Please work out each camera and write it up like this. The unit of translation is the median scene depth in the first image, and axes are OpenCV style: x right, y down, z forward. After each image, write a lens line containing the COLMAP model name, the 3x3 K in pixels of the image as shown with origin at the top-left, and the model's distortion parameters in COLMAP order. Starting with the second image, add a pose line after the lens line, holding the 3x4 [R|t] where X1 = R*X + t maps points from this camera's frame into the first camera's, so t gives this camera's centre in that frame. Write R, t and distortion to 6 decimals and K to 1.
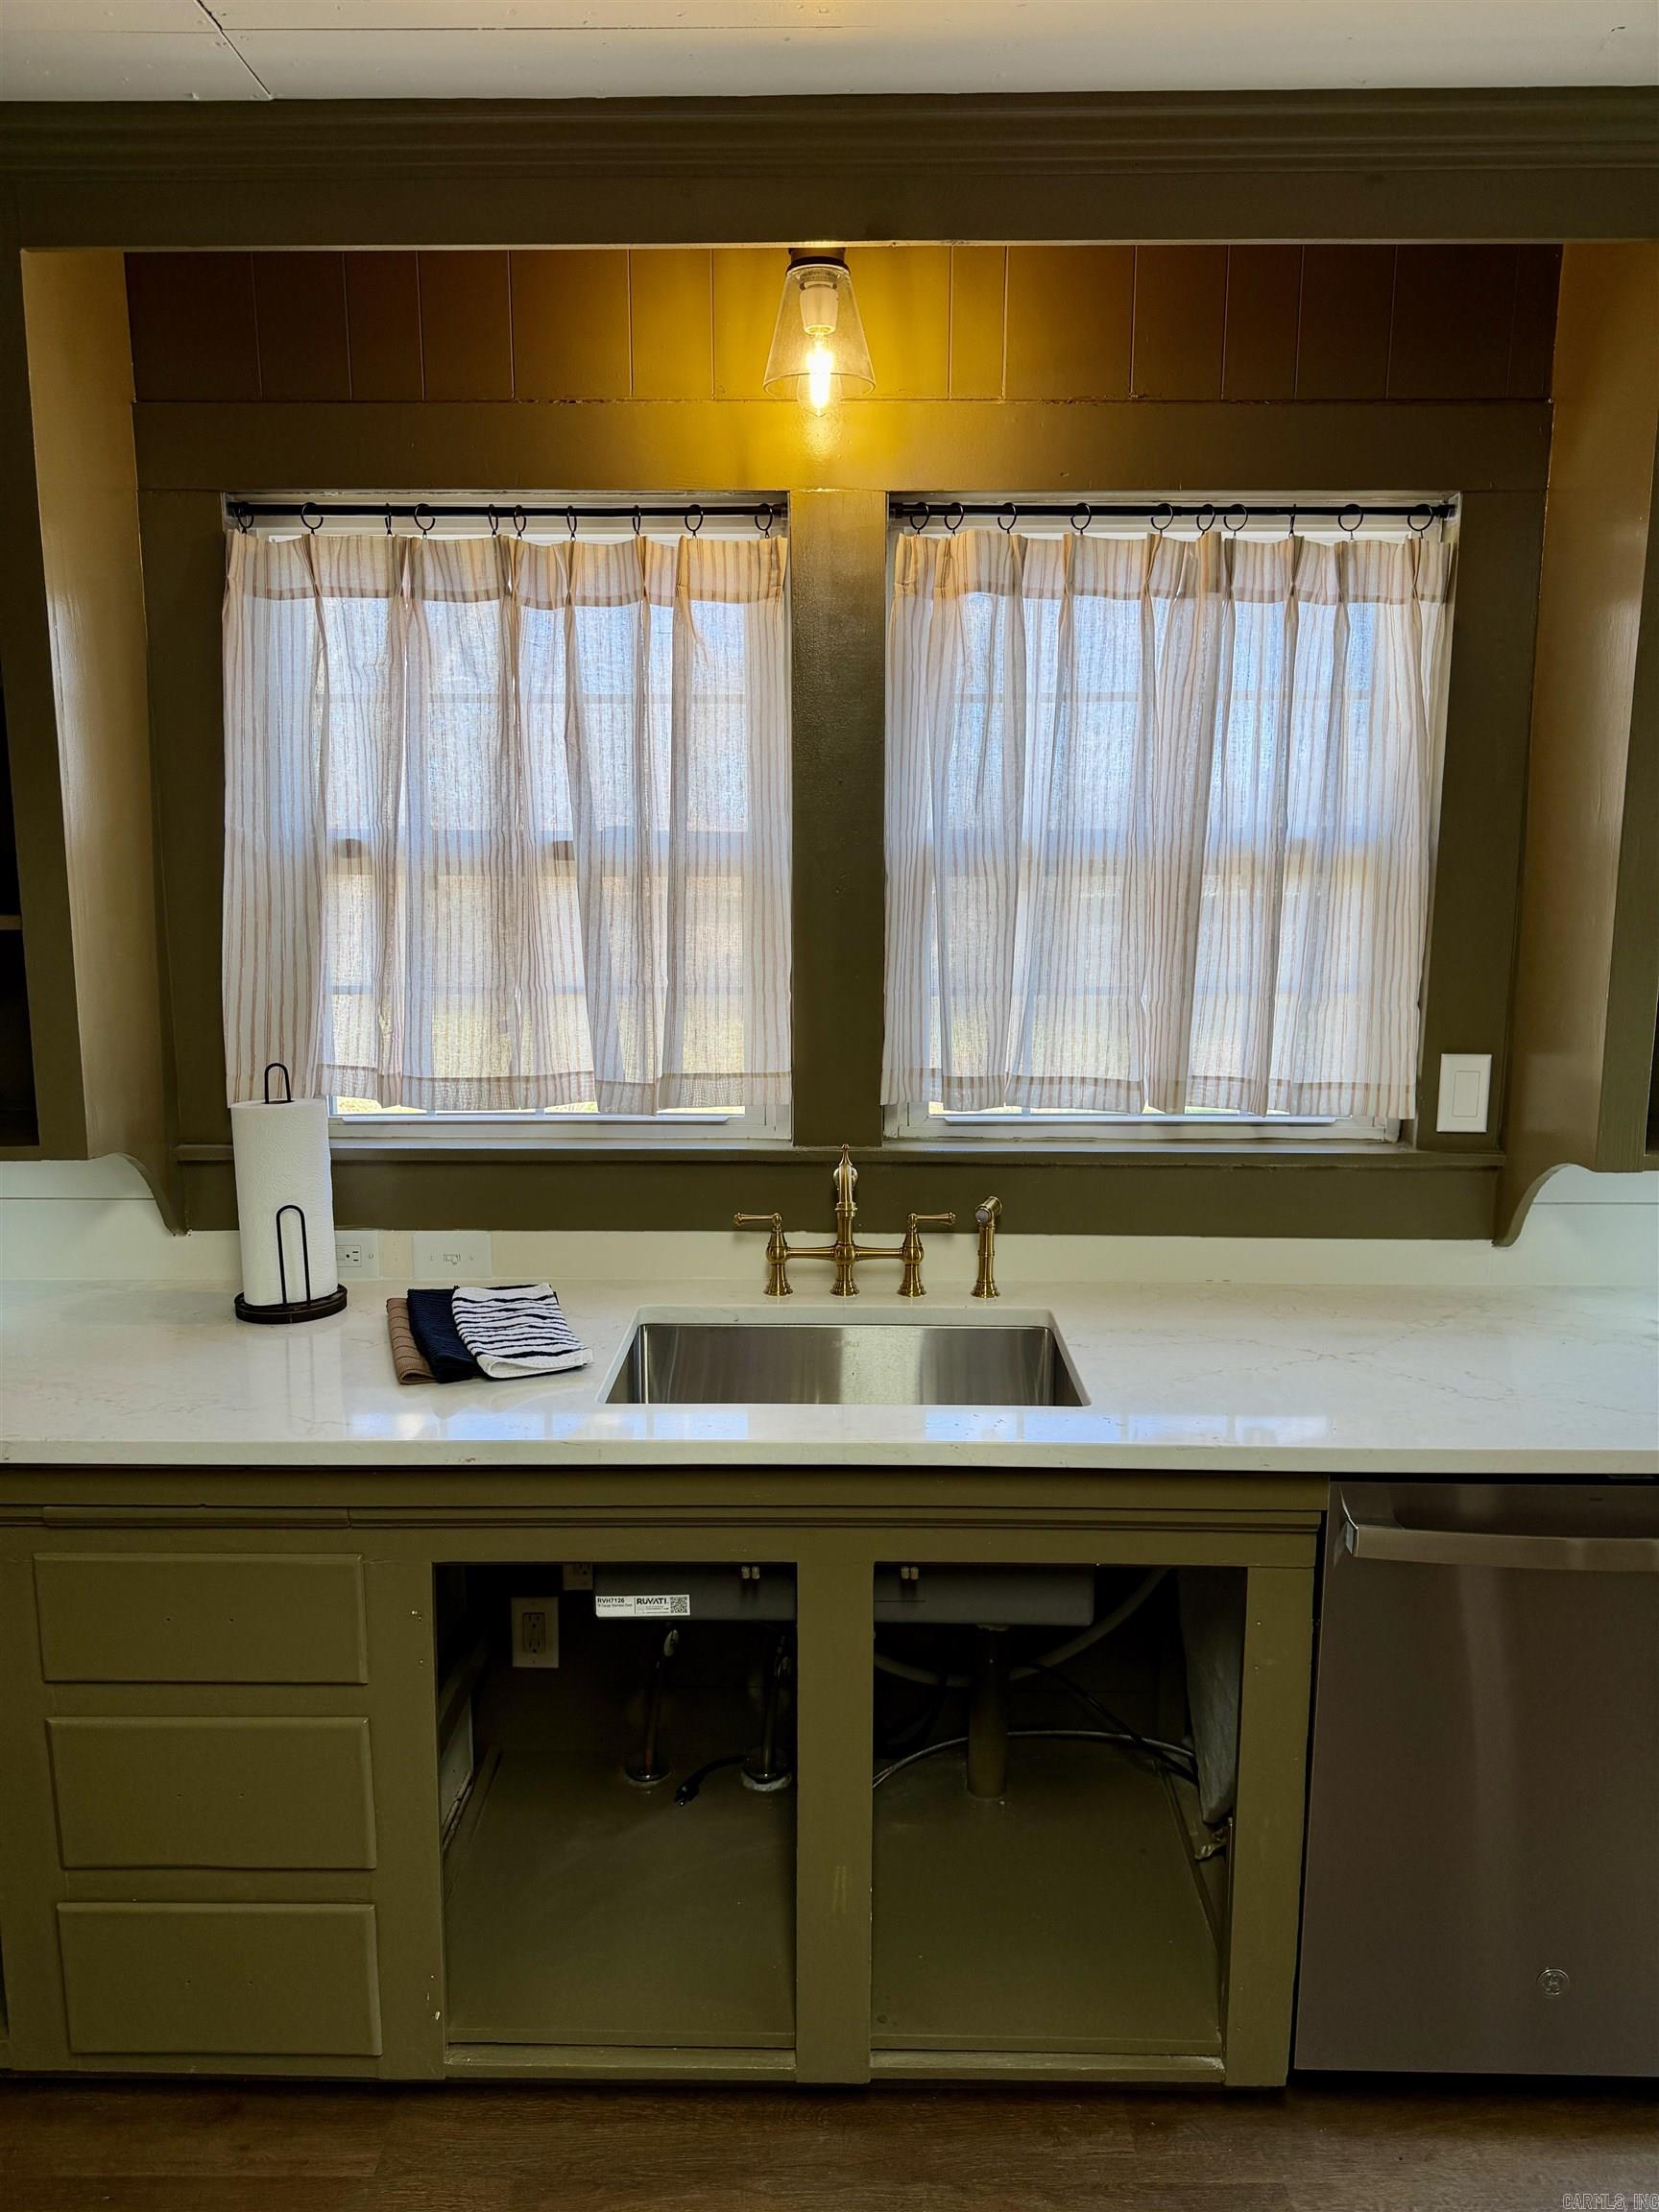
lens RADIAL K [[1554.8, 0, 829.5], [0, 1554.8, 1106.0], [0, 0, 1]] dist [0.070396, -0.093623]
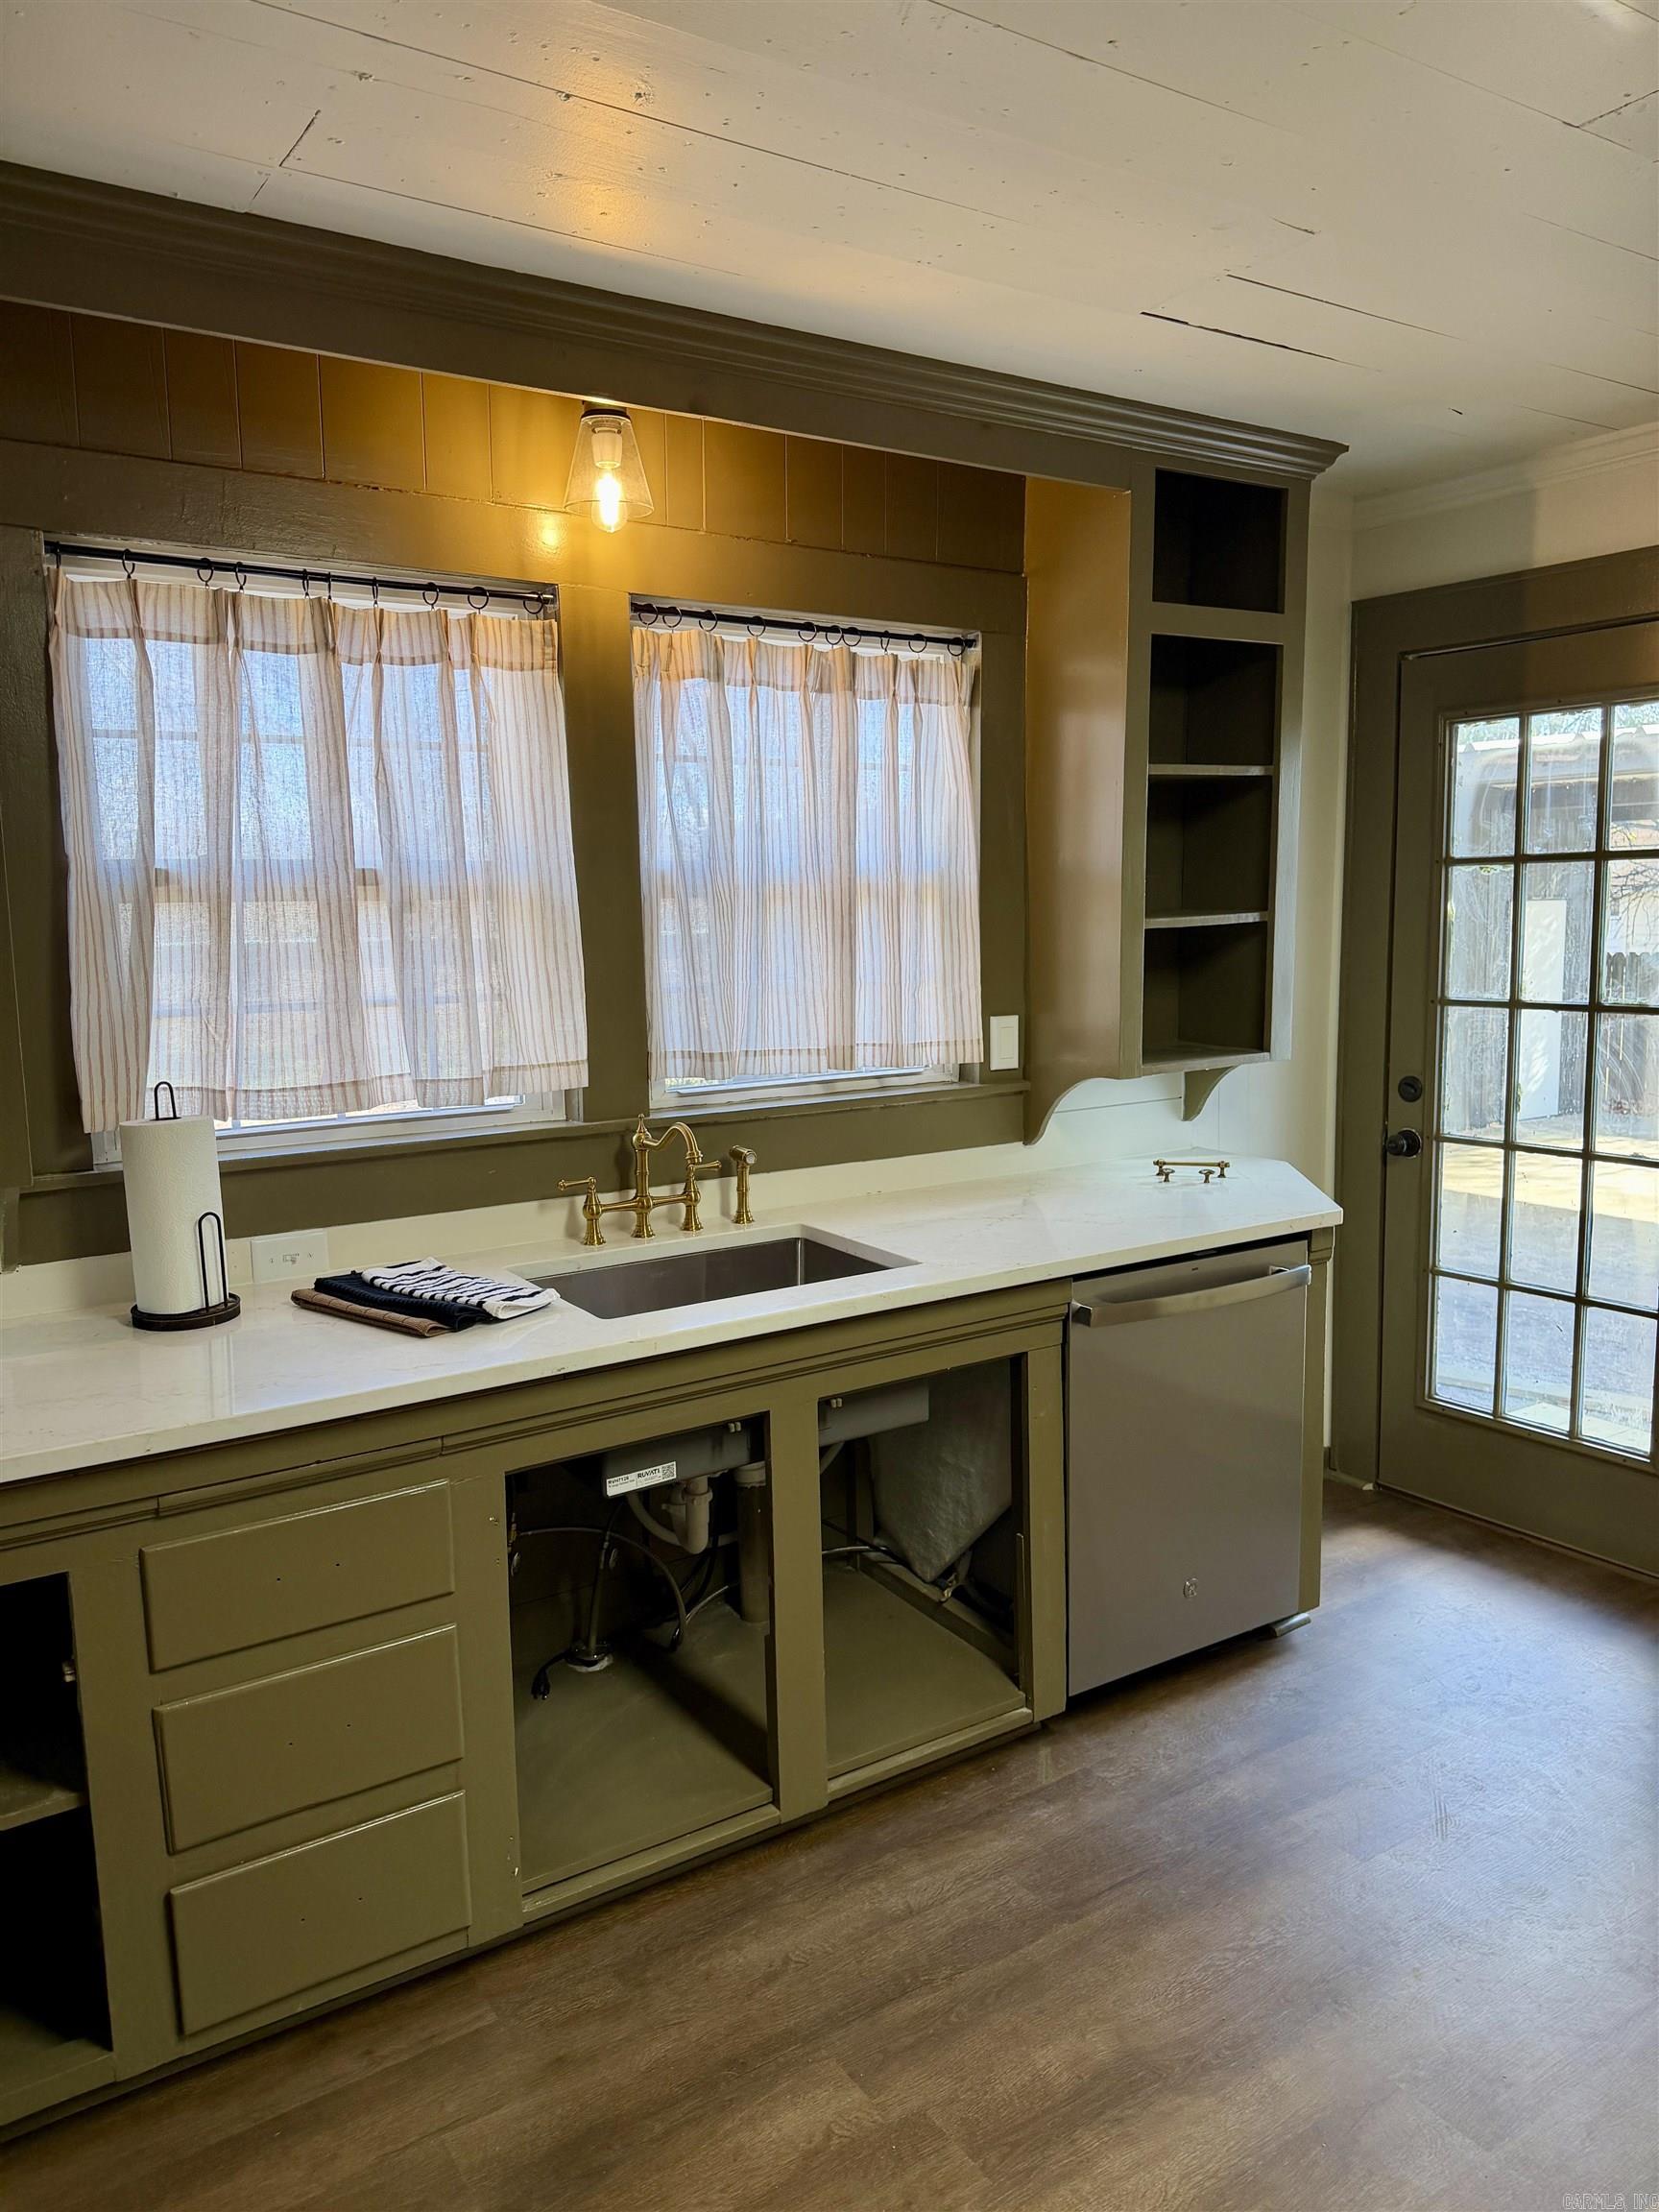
lens RADIAL K [[1554.8, 0, 829.5], [0, 1554.8, 1106.0], [0, 0, 1]] dist [0.070396, -0.093623]
pose [[0.823800, -0.087846, 0.560032, -0.564582], [0.106963, 0.994262, -0.001383, 0.036614], [-0.556698, 0.061042, 0.828470, -0.106584]]
